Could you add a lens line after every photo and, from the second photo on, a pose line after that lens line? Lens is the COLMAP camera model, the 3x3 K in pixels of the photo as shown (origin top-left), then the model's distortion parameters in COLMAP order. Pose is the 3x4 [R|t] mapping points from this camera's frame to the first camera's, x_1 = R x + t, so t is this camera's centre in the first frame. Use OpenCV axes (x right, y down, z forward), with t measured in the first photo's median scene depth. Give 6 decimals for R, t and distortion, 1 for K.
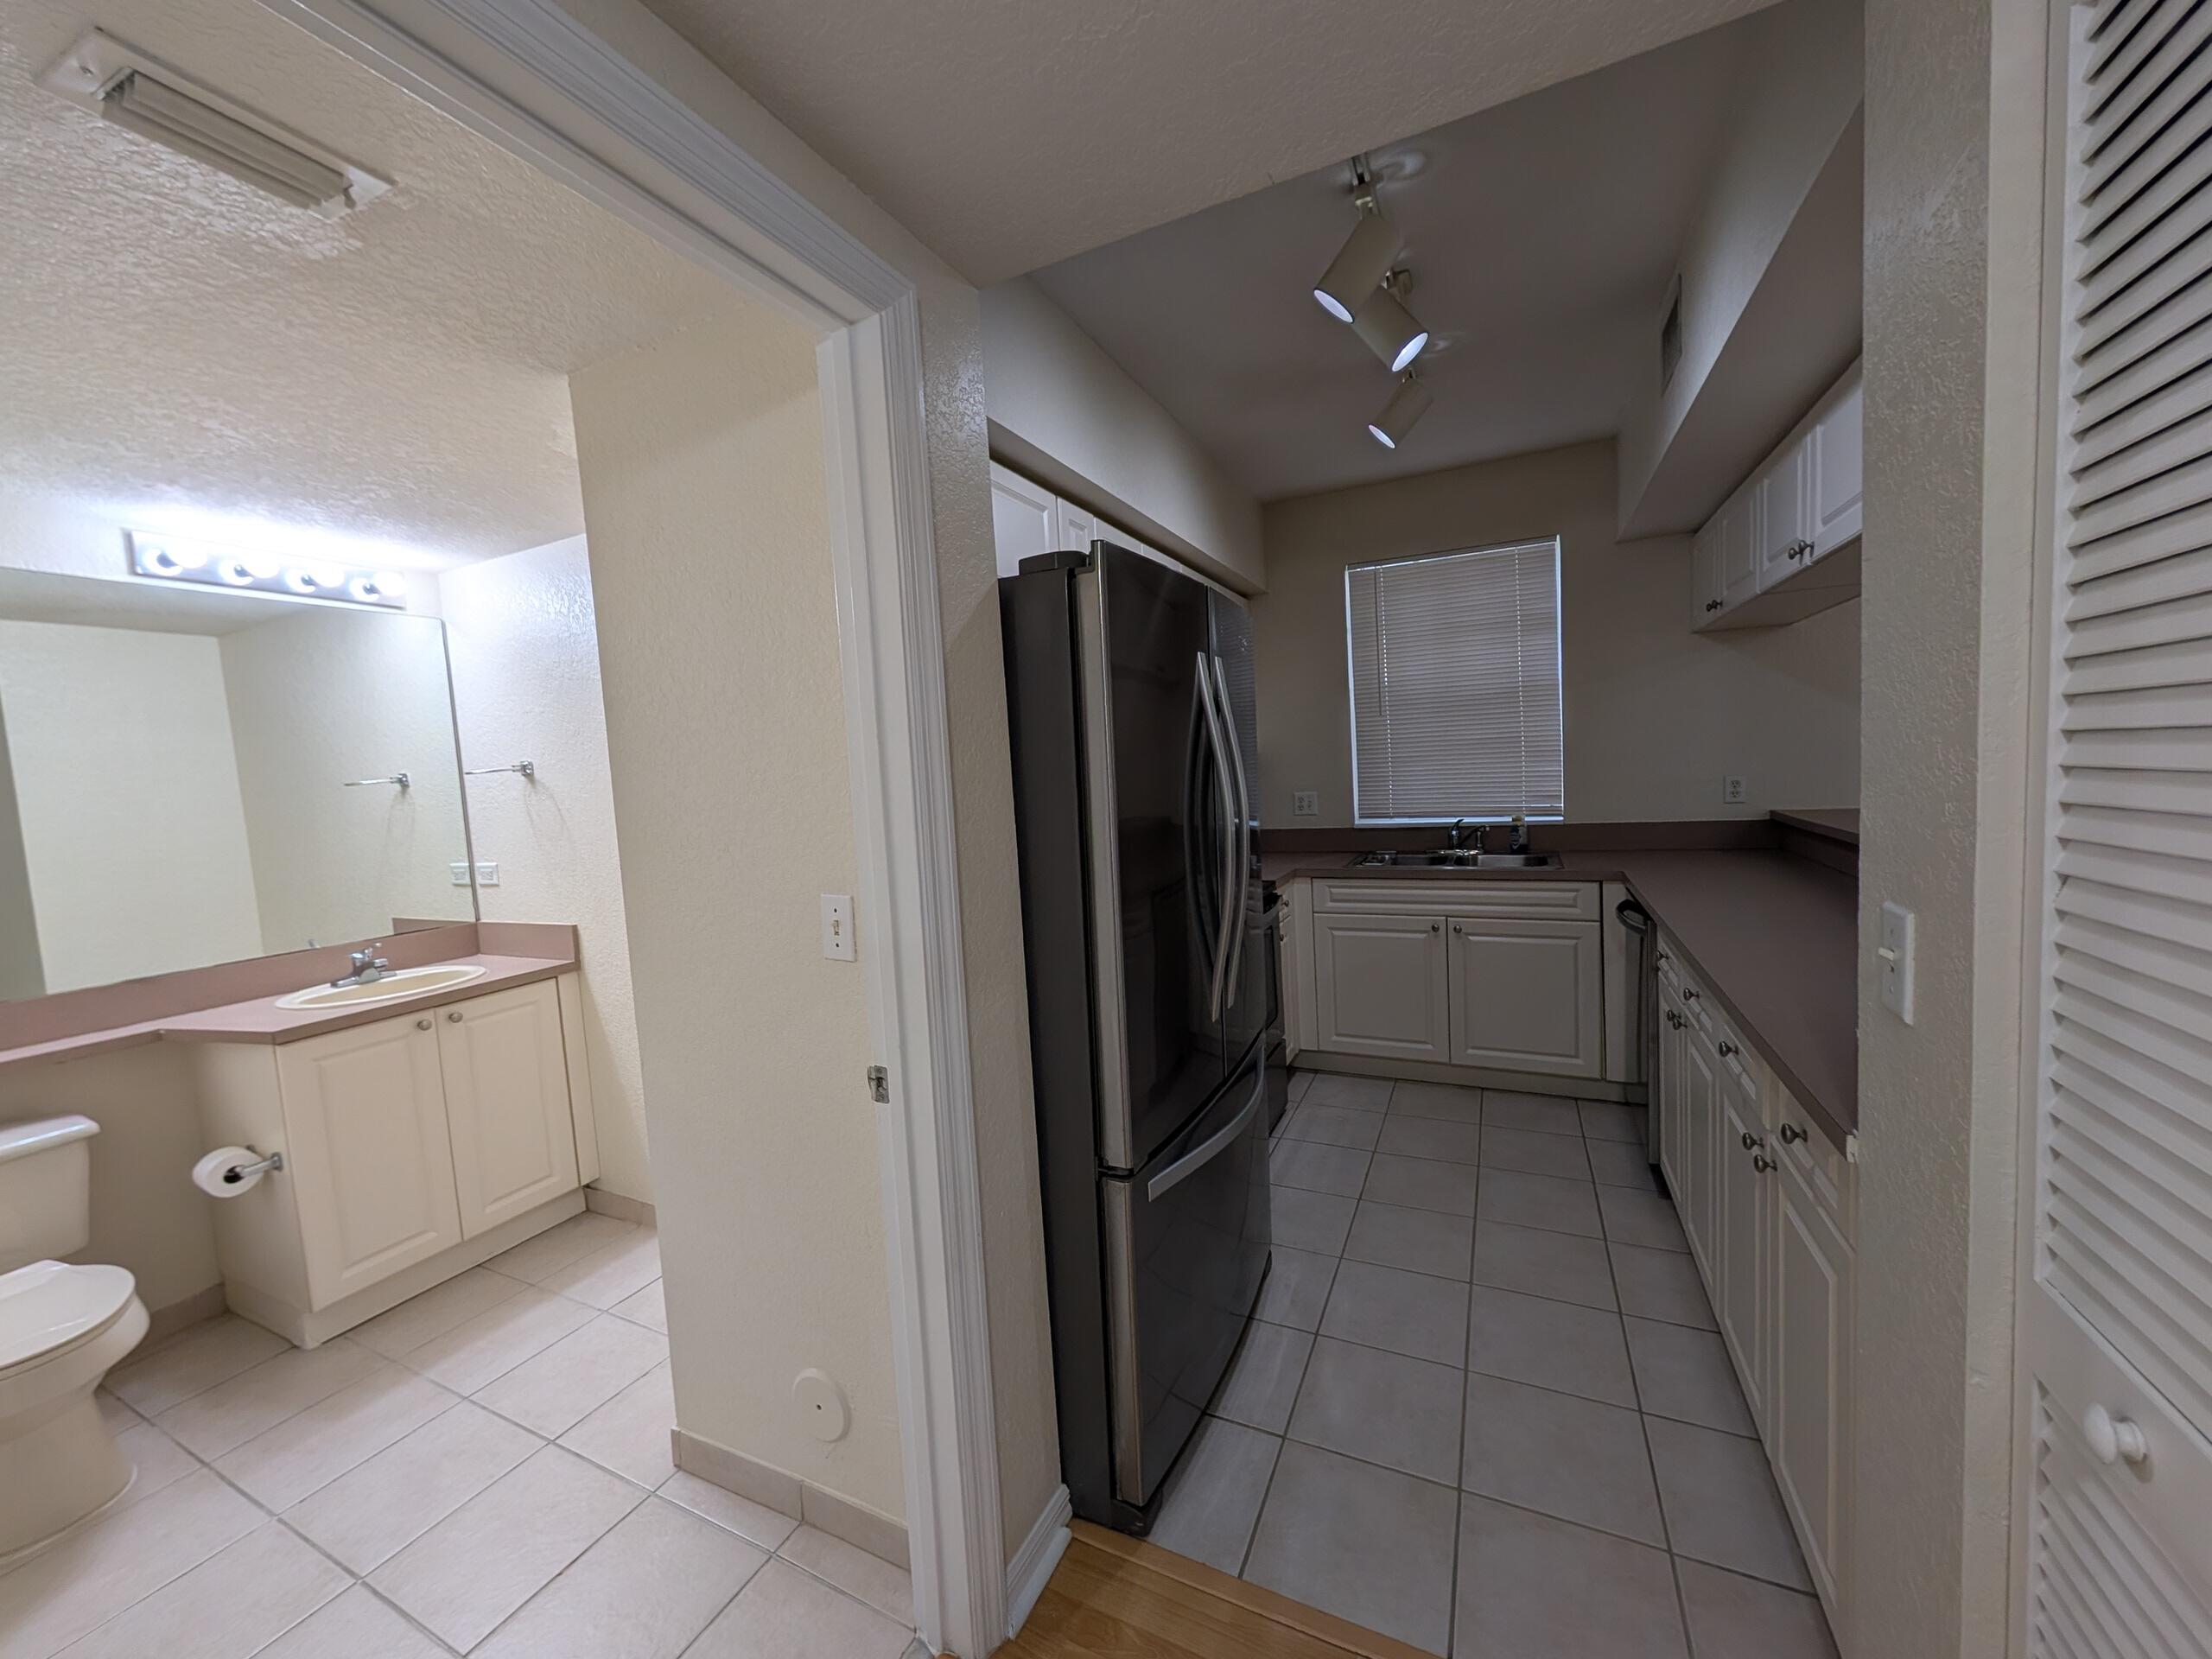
lens RADIAL K [[834.8, 0, 1114.6], [0, 834.8, 828.6], [0, 0, 1]] dist [-0.000333, 0.000666]
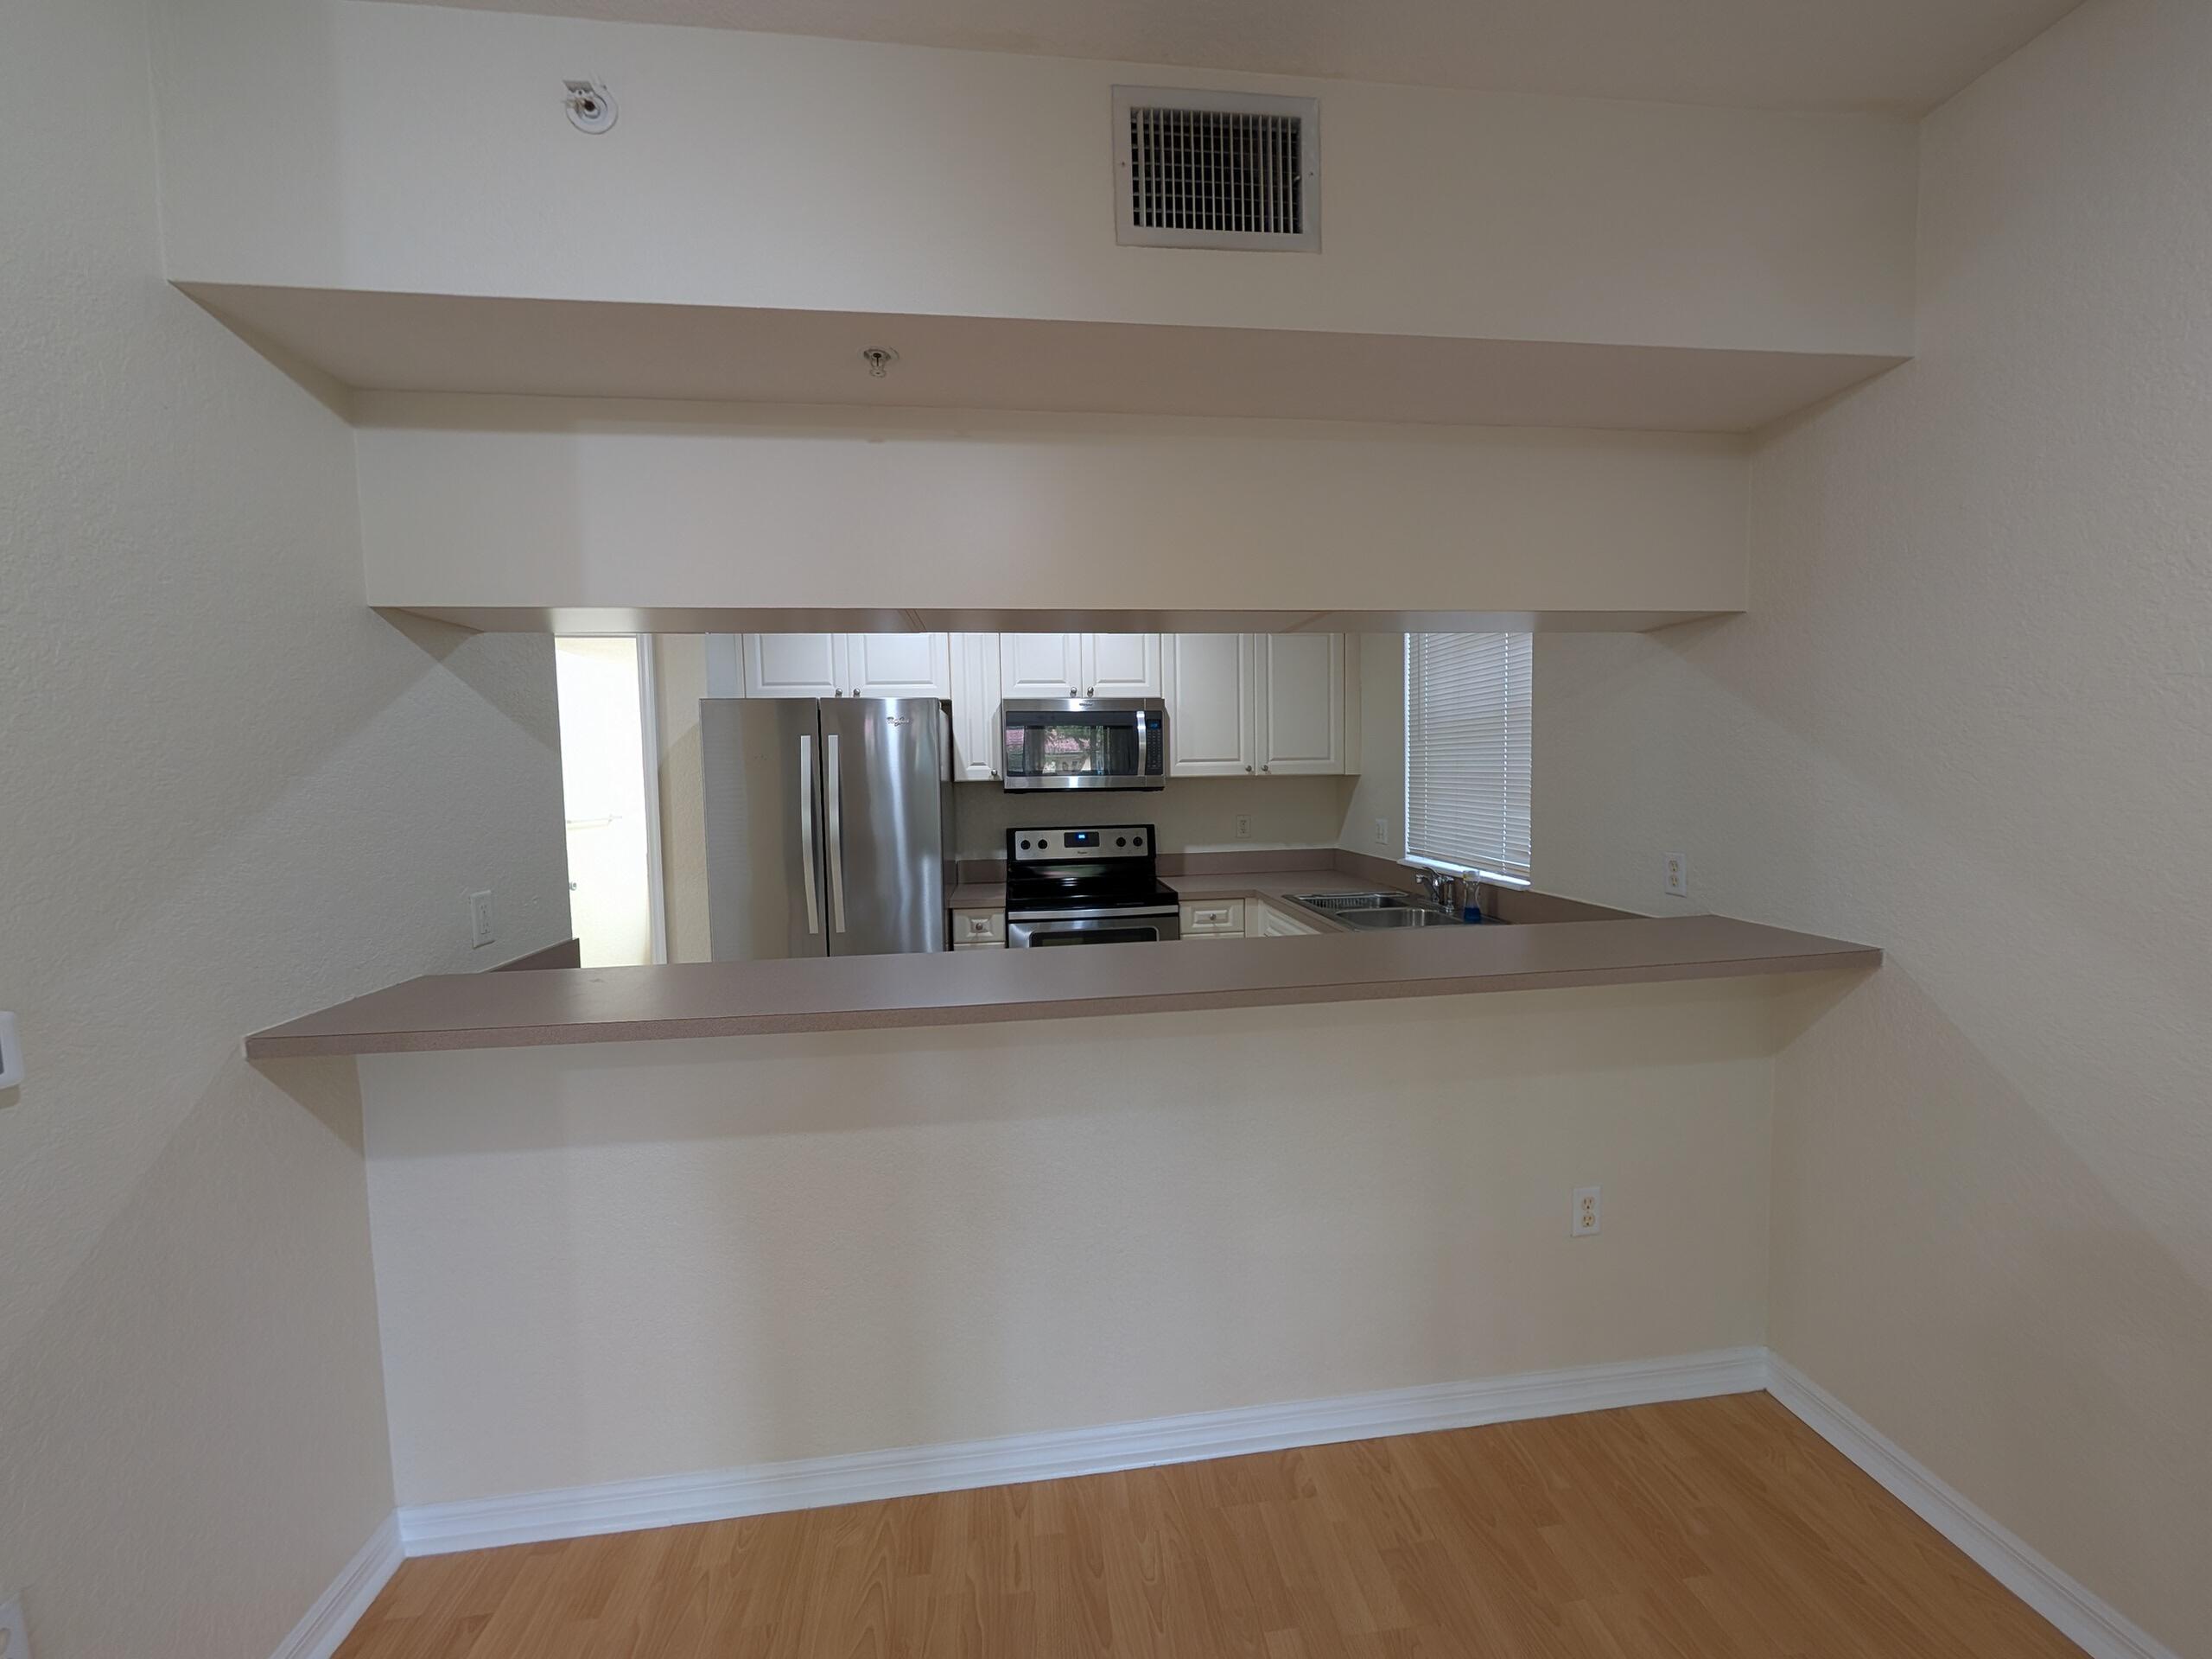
lens RADIAL K [[834.8, 0, 1103.2], [0, 834.8, 824.4], [0, 0, 1]] dist [-0.000333, 0.000666]
pose [[0.530056, 0.096279, -0.842479, 1.045285], [-0.074674, 0.994973, 0.066724, -0.094538], [0.844668, 0.027544, 0.534581, 0.285075]]
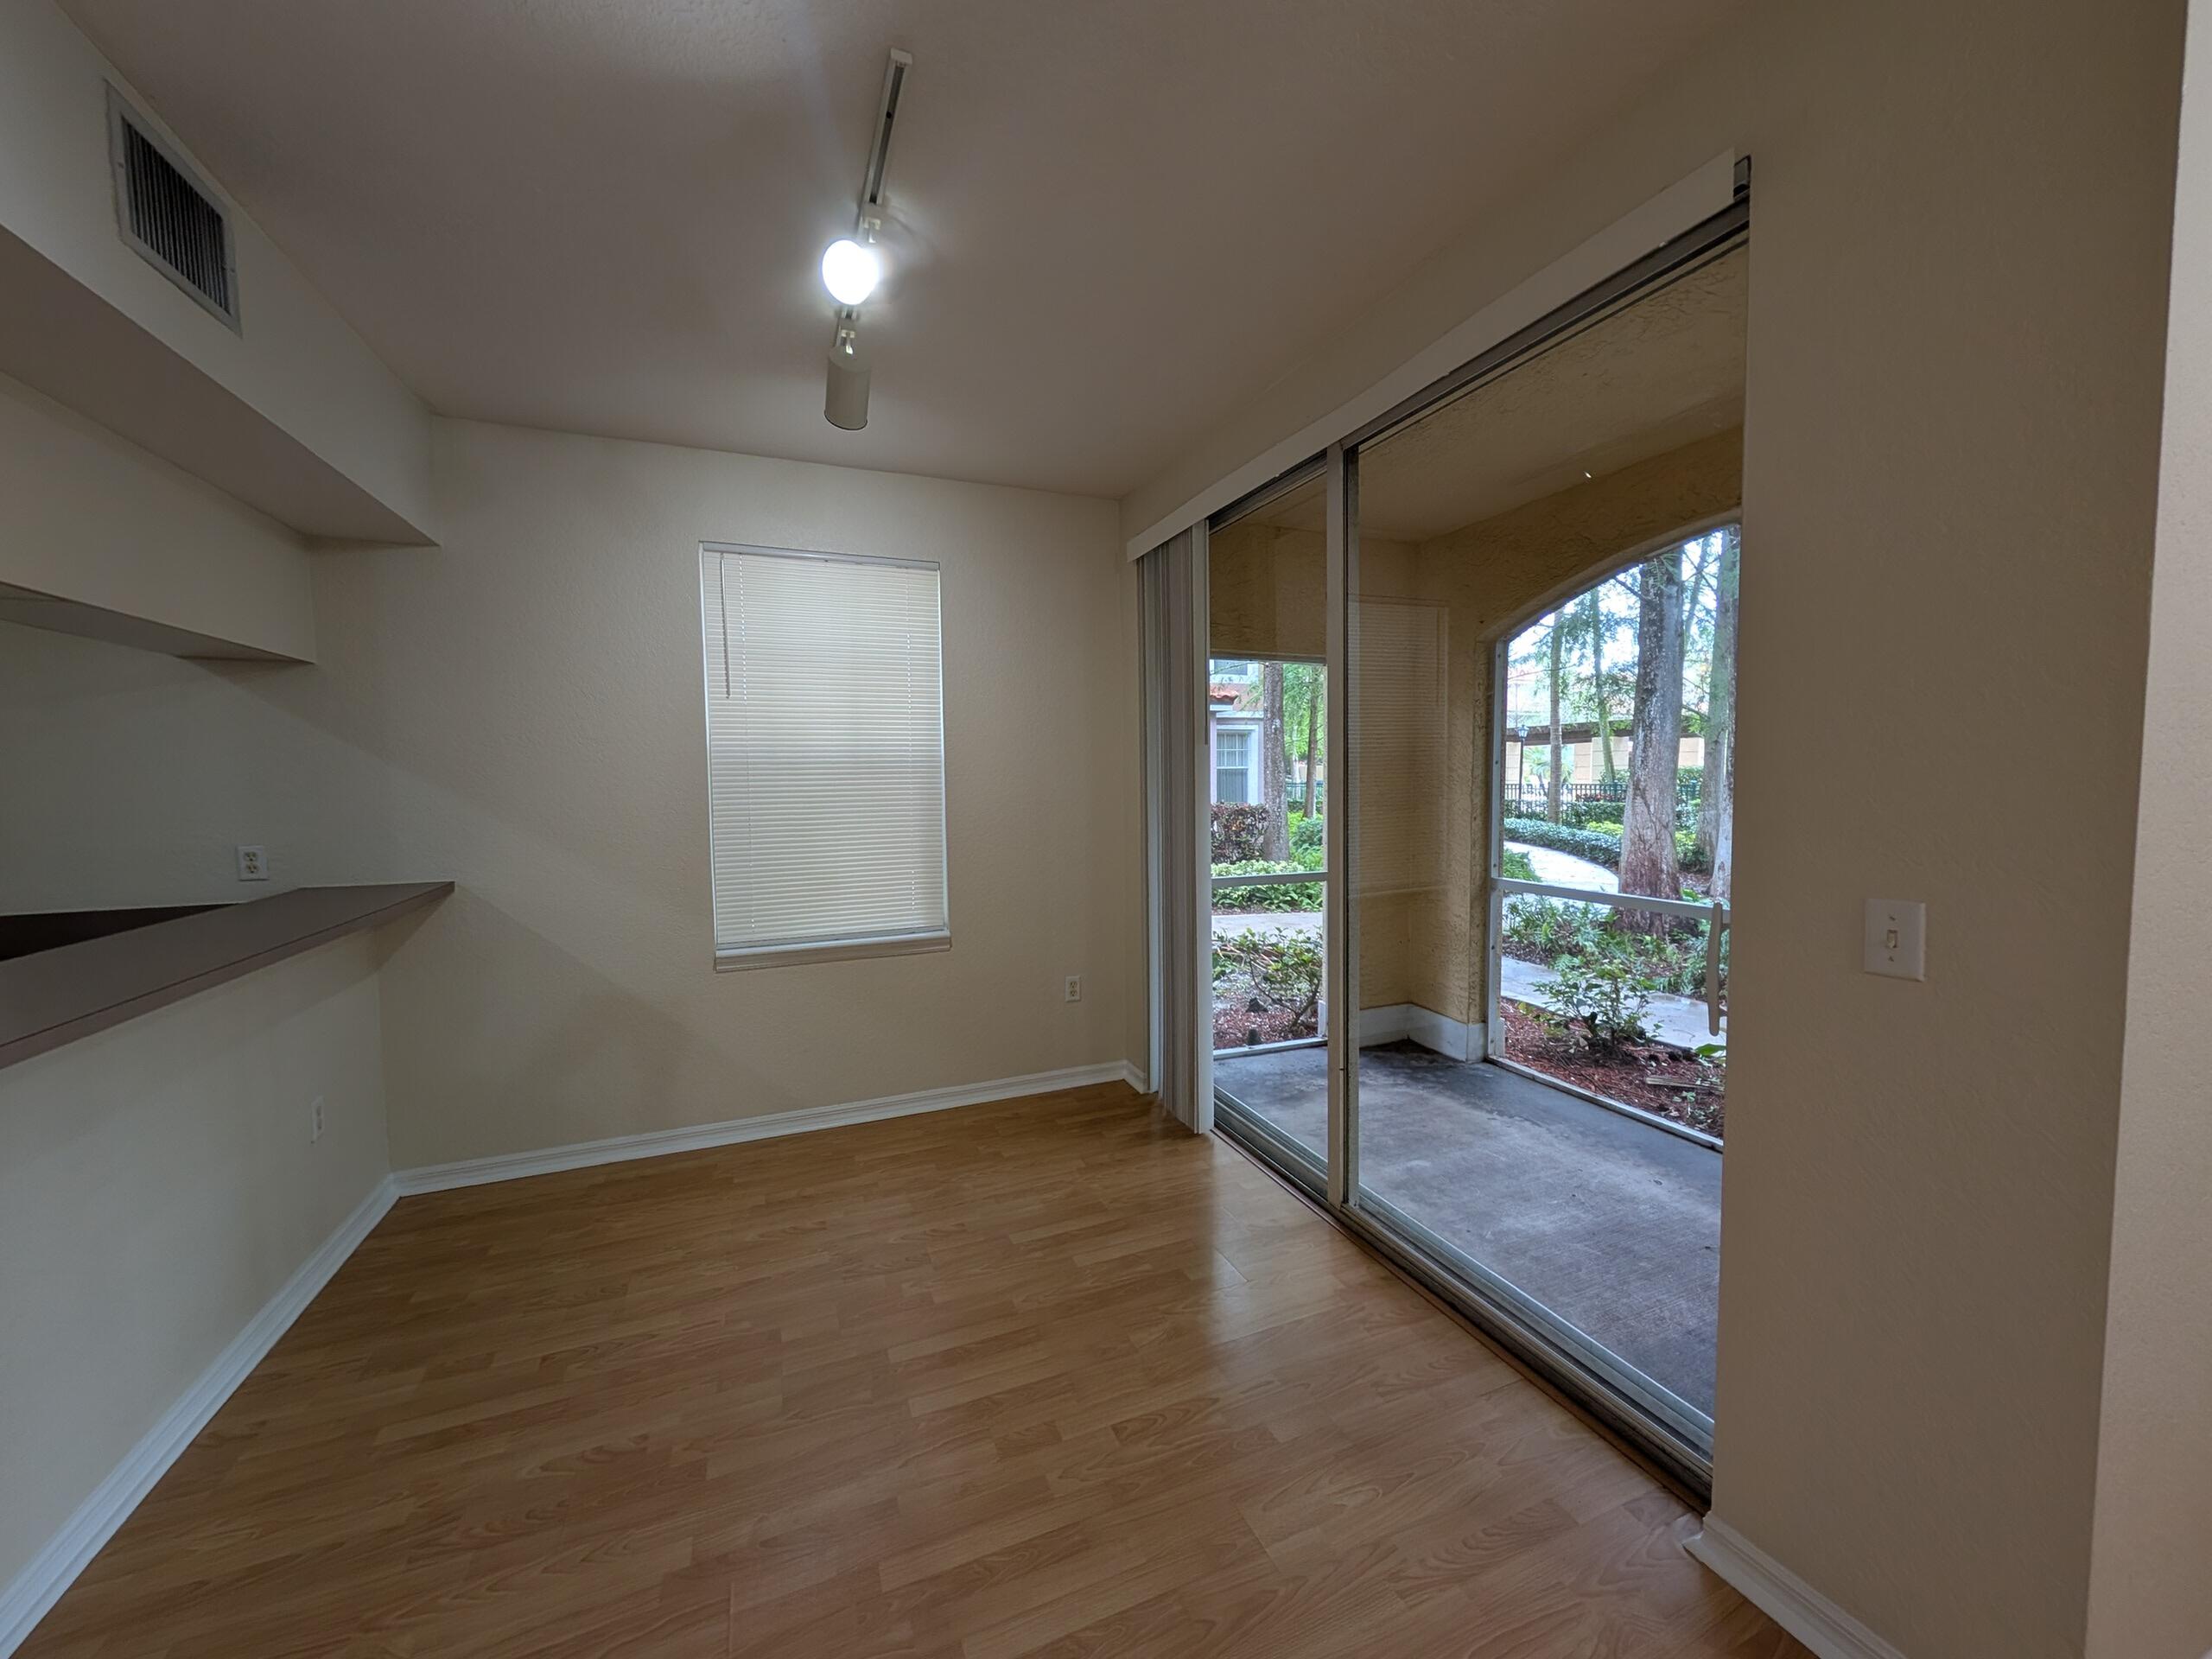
lens RADIAL K [[834.8, 0, 1114.3], [0, 834.8, 826.0], [0, 0, 1]] dist [-0.000333, 0.000666]
pose [[0.666390, 0.003584, 0.745595, 0.697020], [0.029044, 0.999105, -0.030761, -0.033816], [-0.745038, 0.042154, 0.665689, -0.126855]]
